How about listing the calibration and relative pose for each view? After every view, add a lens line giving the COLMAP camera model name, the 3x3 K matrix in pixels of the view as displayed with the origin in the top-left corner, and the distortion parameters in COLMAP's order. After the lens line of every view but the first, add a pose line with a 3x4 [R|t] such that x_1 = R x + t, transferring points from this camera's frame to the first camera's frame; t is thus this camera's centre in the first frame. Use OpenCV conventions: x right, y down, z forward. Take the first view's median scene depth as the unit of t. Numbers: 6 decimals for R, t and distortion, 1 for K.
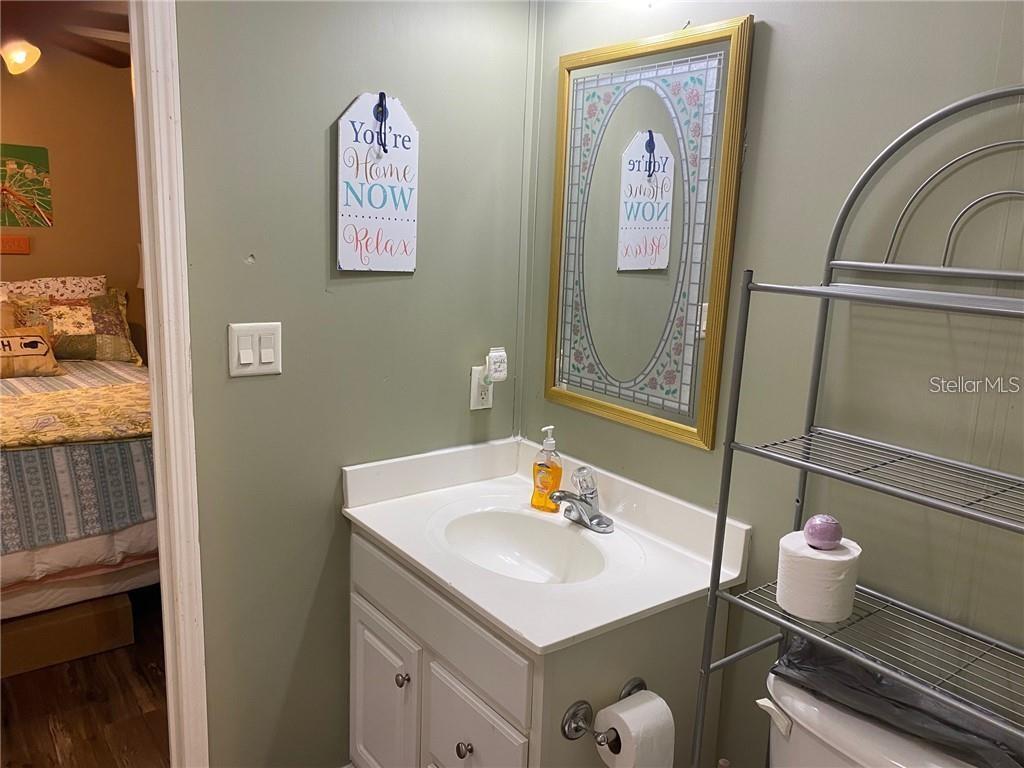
lens RADIAL K [[799.5, 0, 512.0], [0, 799.5, 384.0], [0, 0, 1]] dist [-0.047162, 0.084509]
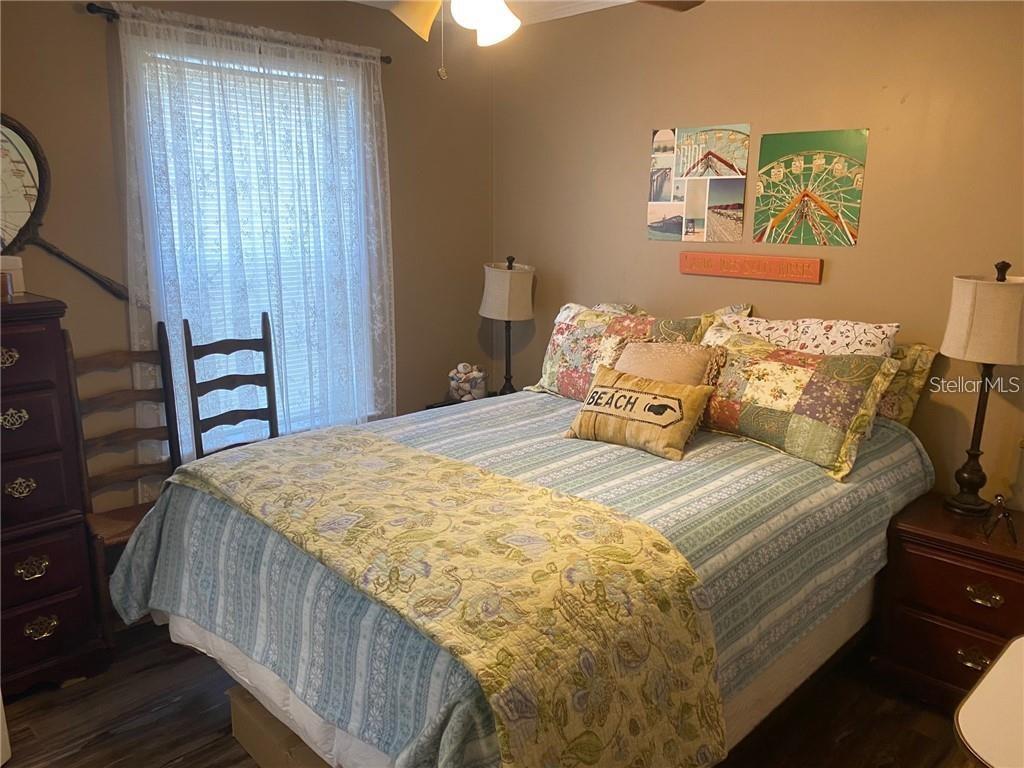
lens RADIAL K [[806.6, 0, 518.1], [0, 806.6, 385.7], [0, 0, 1]] dist [-0.052653, 0.100583]
pose [[0.150488, 0.180912, -0.971918, 0.069015], [-0.196526, 0.968967, 0.149933, -0.134958], [0.968881, 0.168444, 0.181372, 0.650094]]
